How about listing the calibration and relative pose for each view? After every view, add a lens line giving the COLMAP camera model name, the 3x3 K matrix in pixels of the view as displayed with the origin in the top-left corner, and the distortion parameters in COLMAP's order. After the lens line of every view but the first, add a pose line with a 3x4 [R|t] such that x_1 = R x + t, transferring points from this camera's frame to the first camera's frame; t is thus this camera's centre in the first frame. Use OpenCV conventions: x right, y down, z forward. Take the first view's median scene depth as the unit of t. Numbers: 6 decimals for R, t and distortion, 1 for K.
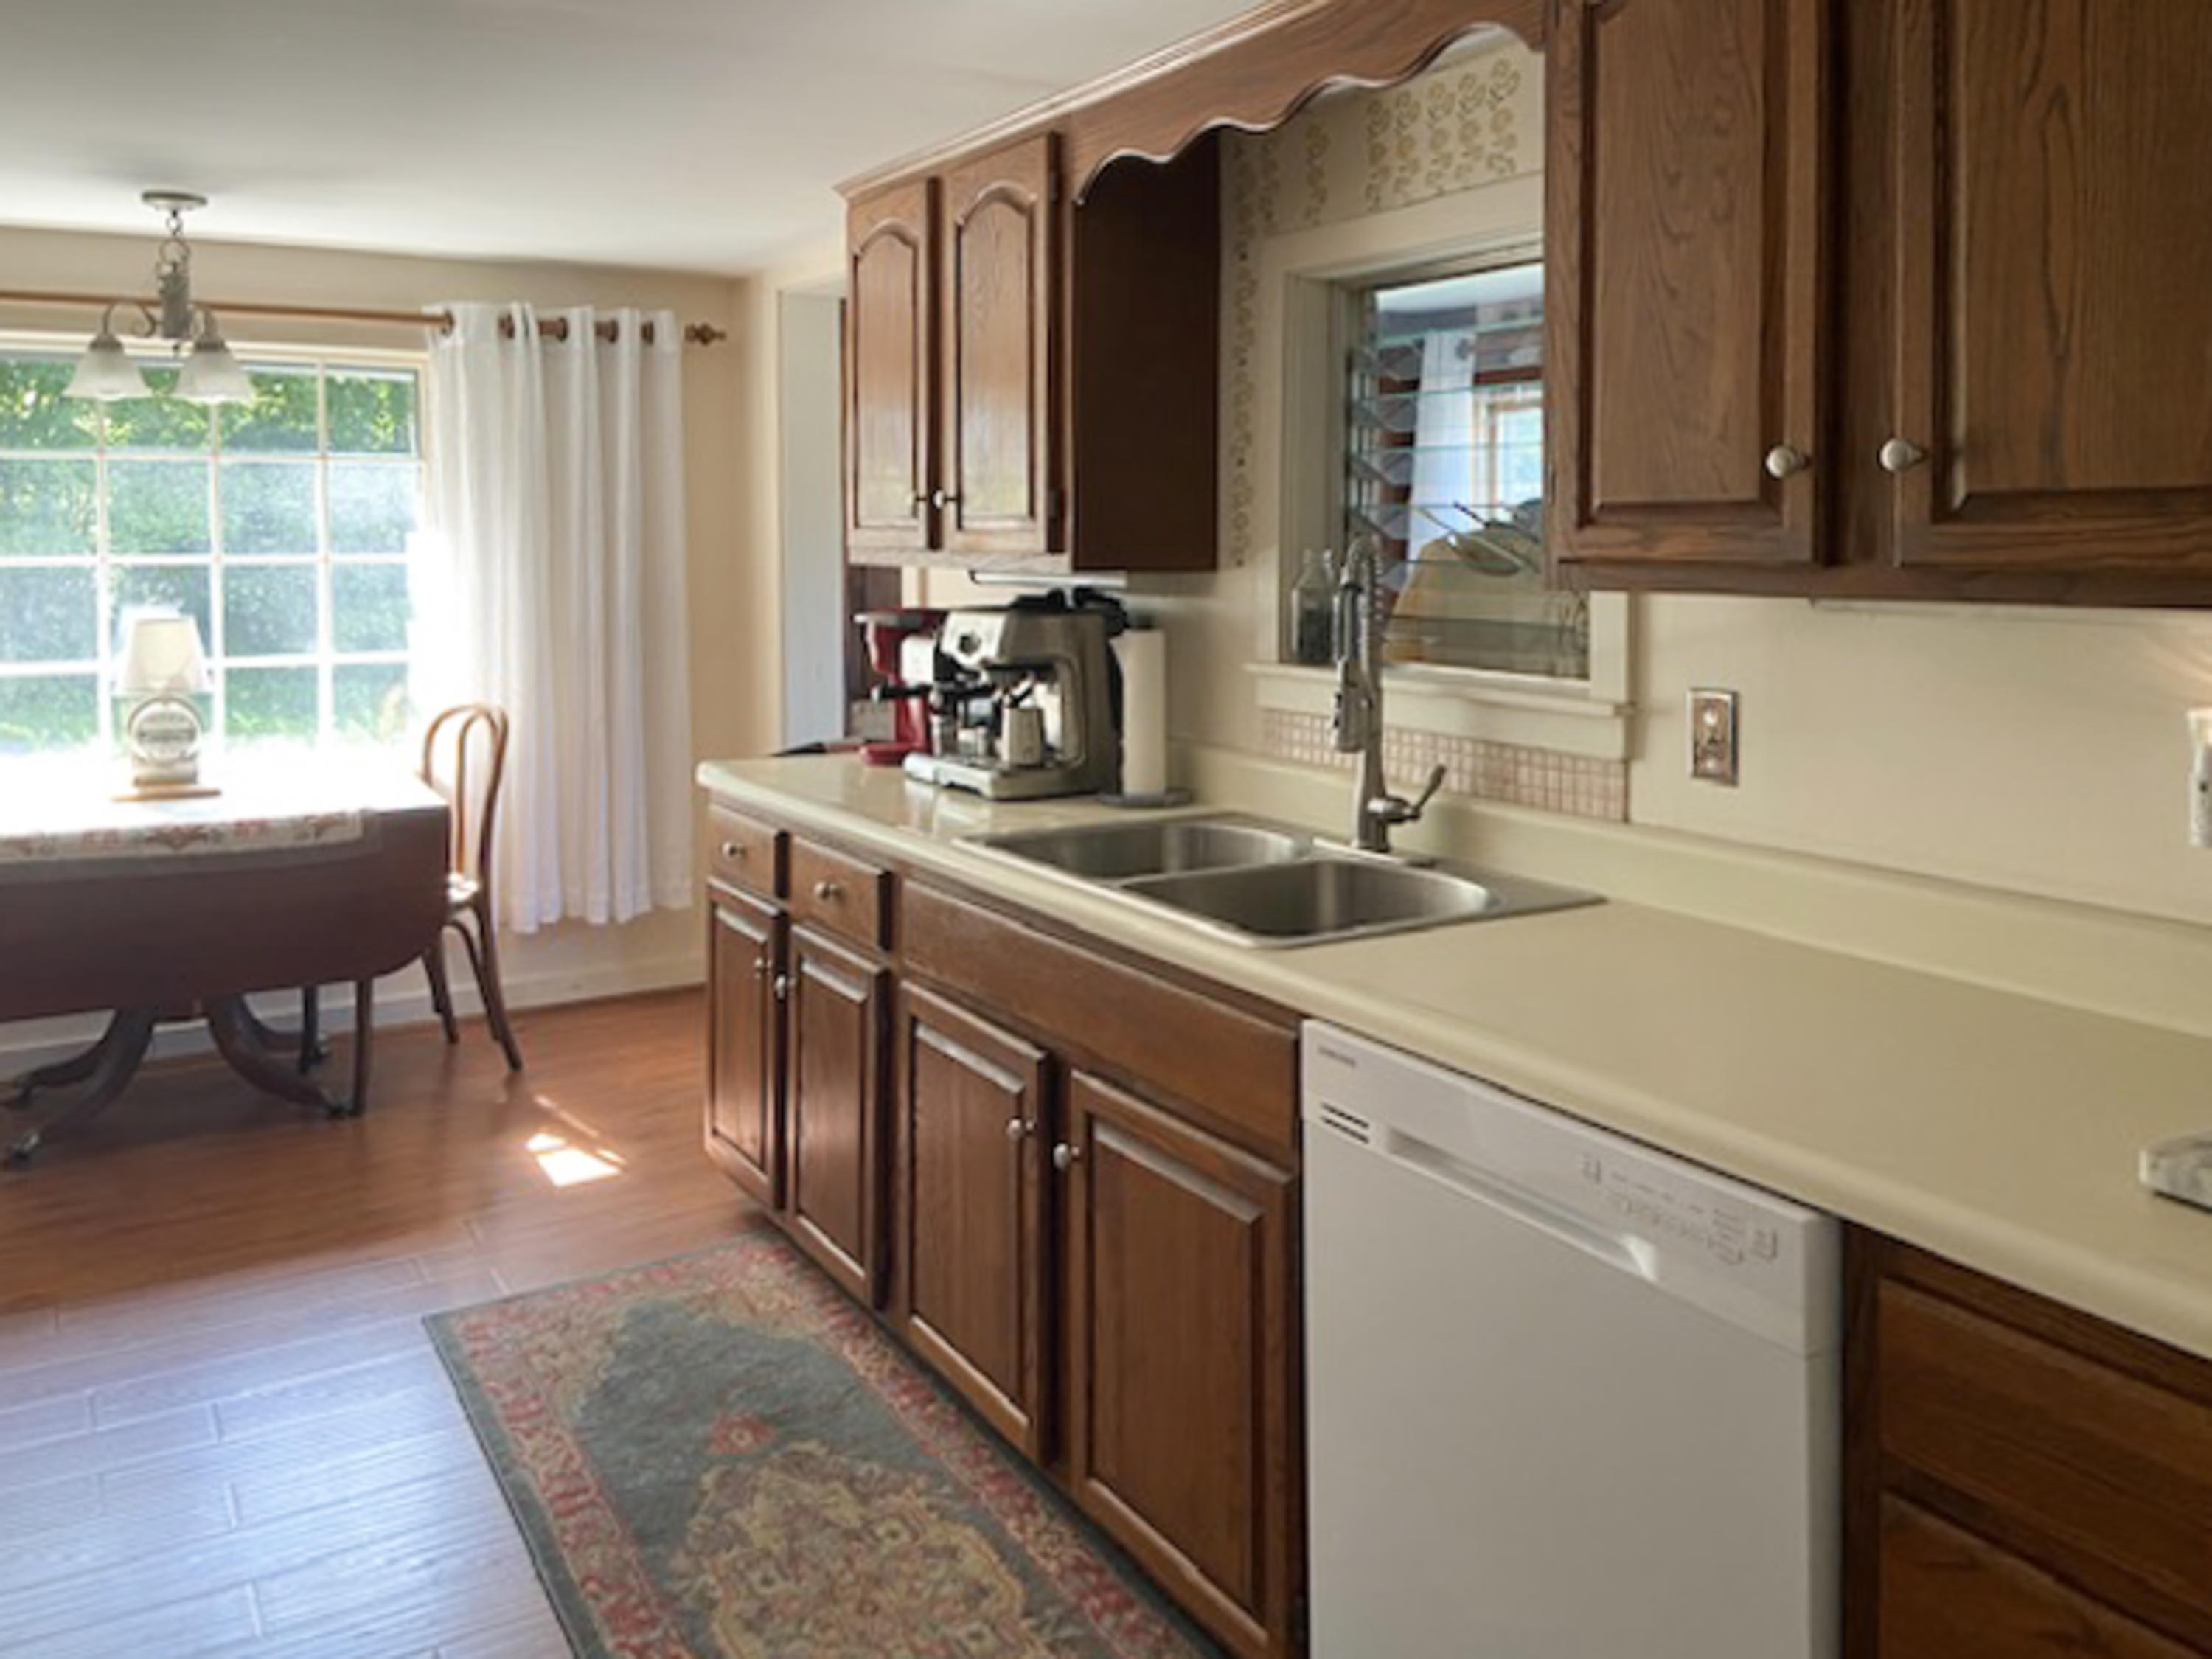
lens RADIAL K [[1817.2, 0, 1106.0], [0, 1817.2, 829.5], [0, 0, 1]] dist [0.004399, -0.001885]
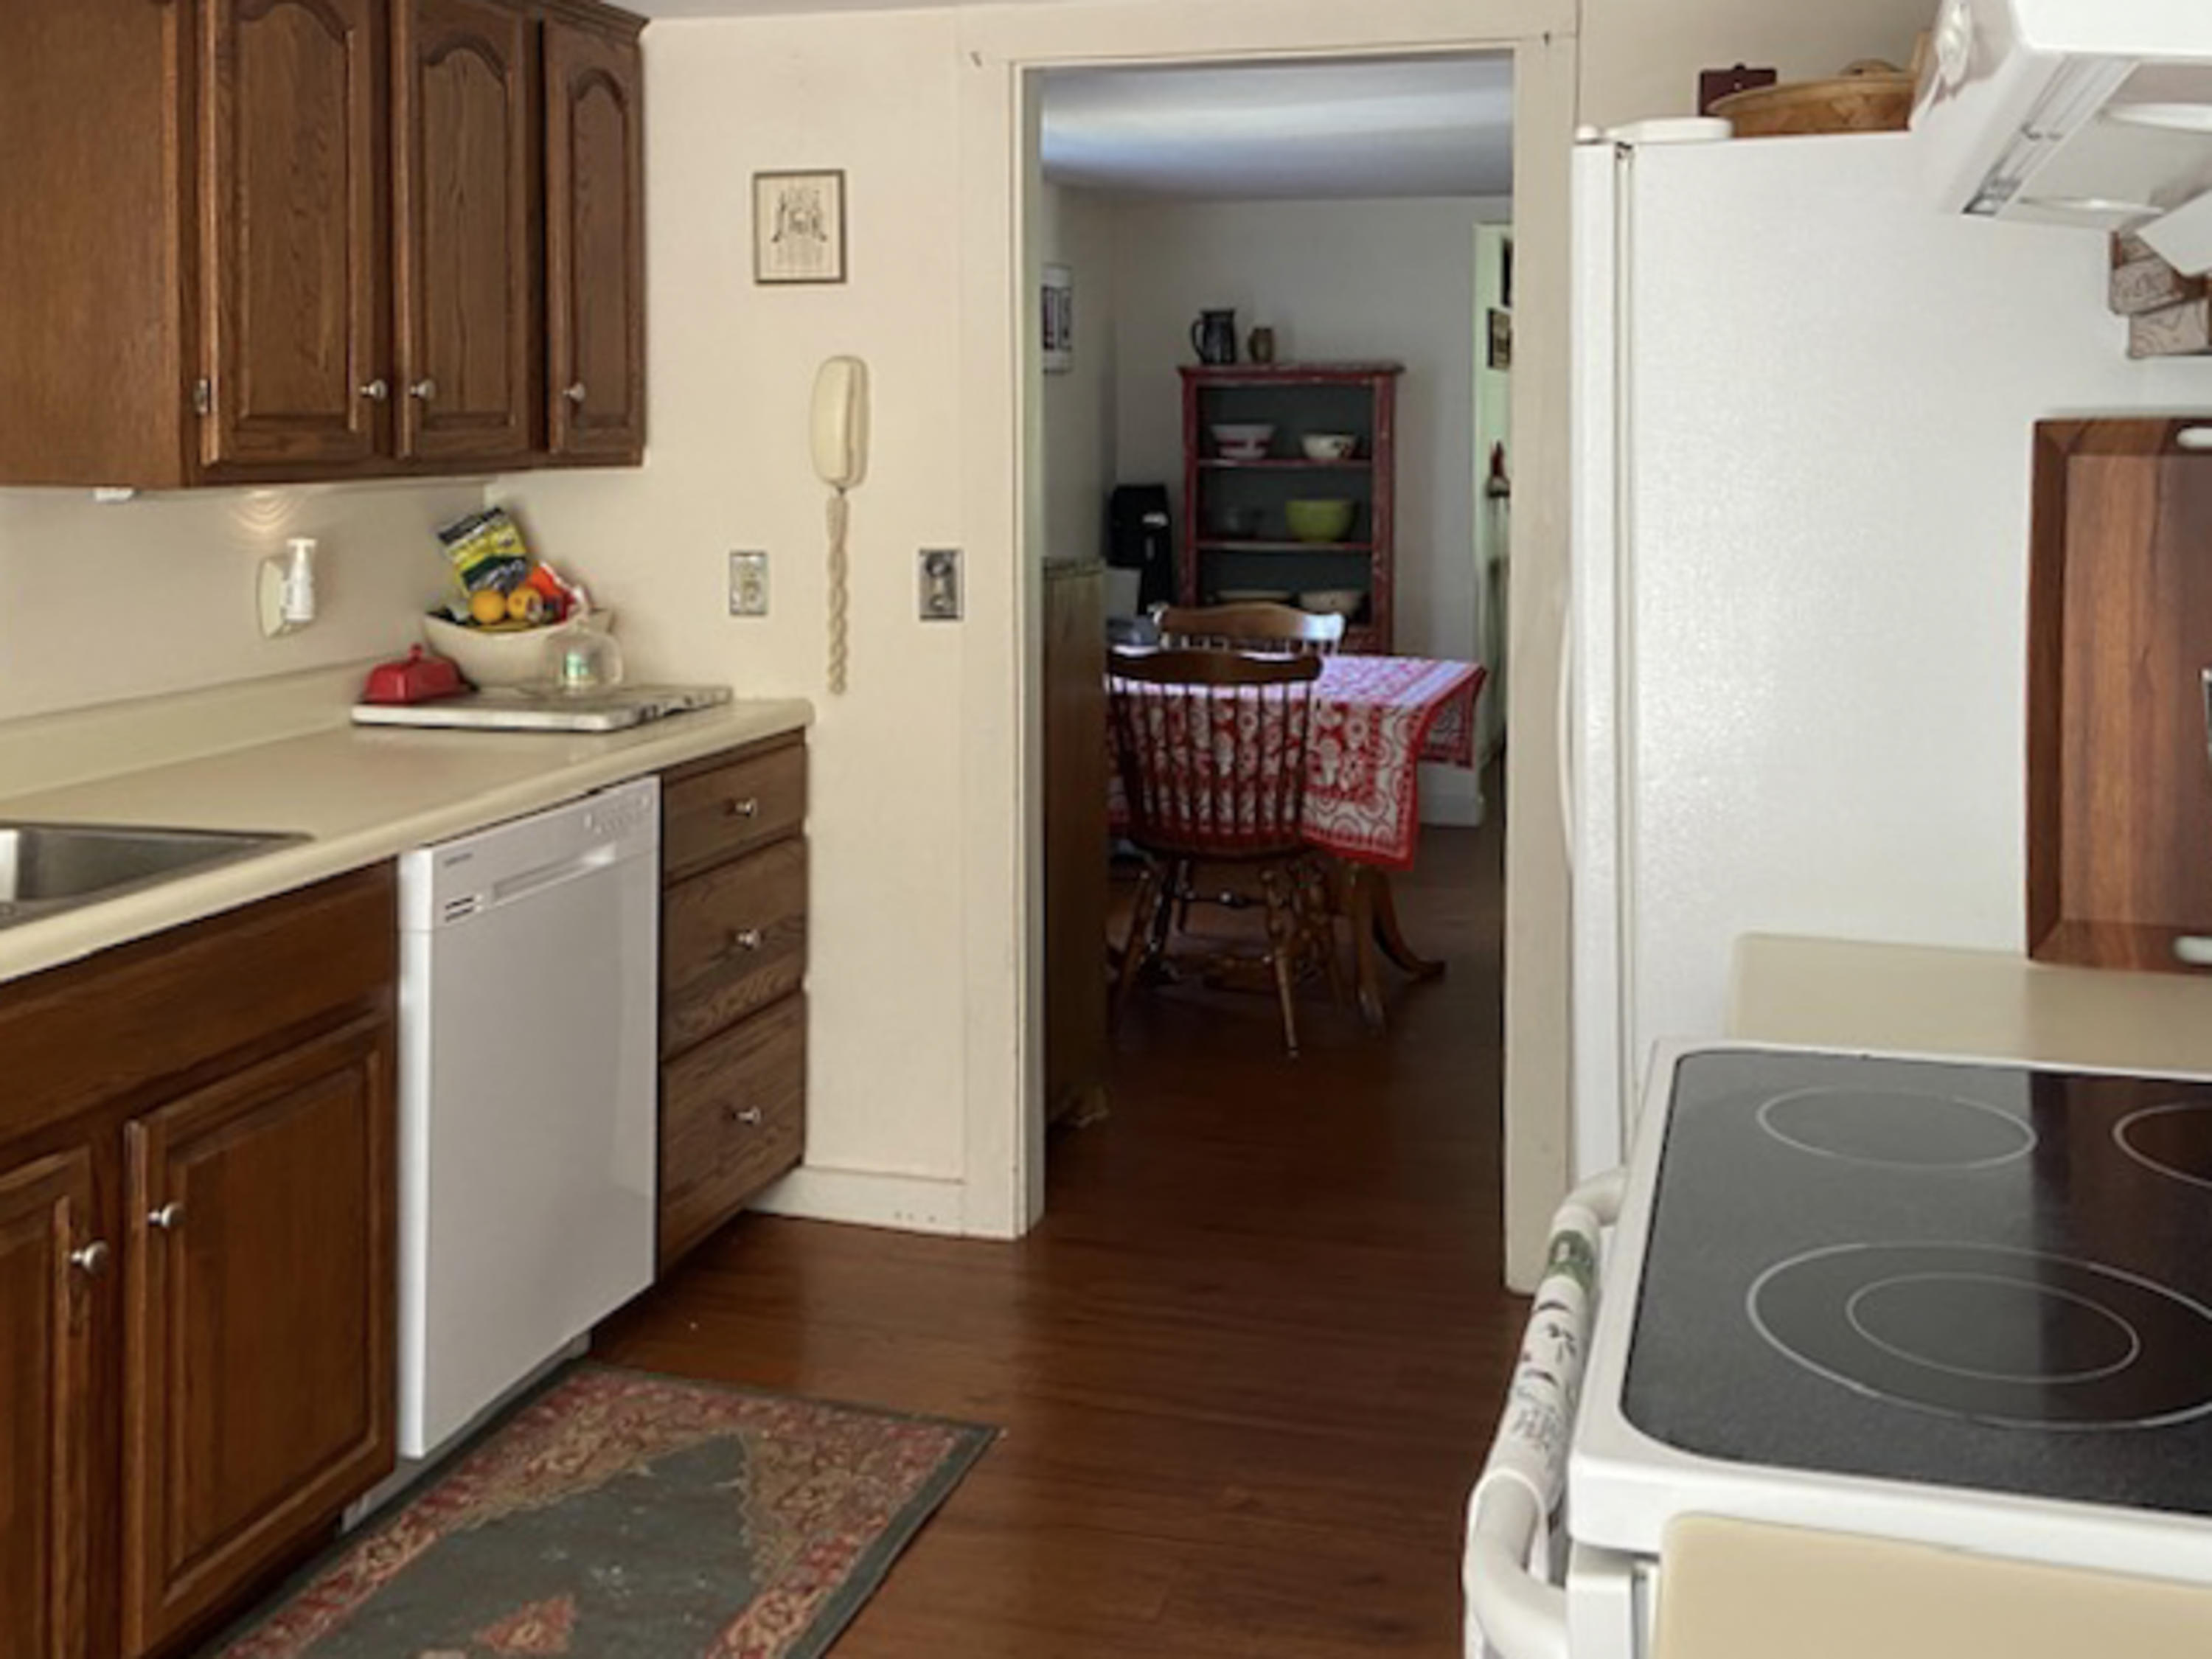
lens RADIAL K [[2306.9, 0, 1106.0], [0, 2306.9, 829.5], [0, 0, 1]] dist [0.099528, 0.001794]
pose [[-0.670799, -0.131887, 0.729818, -1.411304], [0.116092, 0.953257, 0.278969, -0.310503], [-0.732497, 0.271858, -0.624133, 1.780586]]
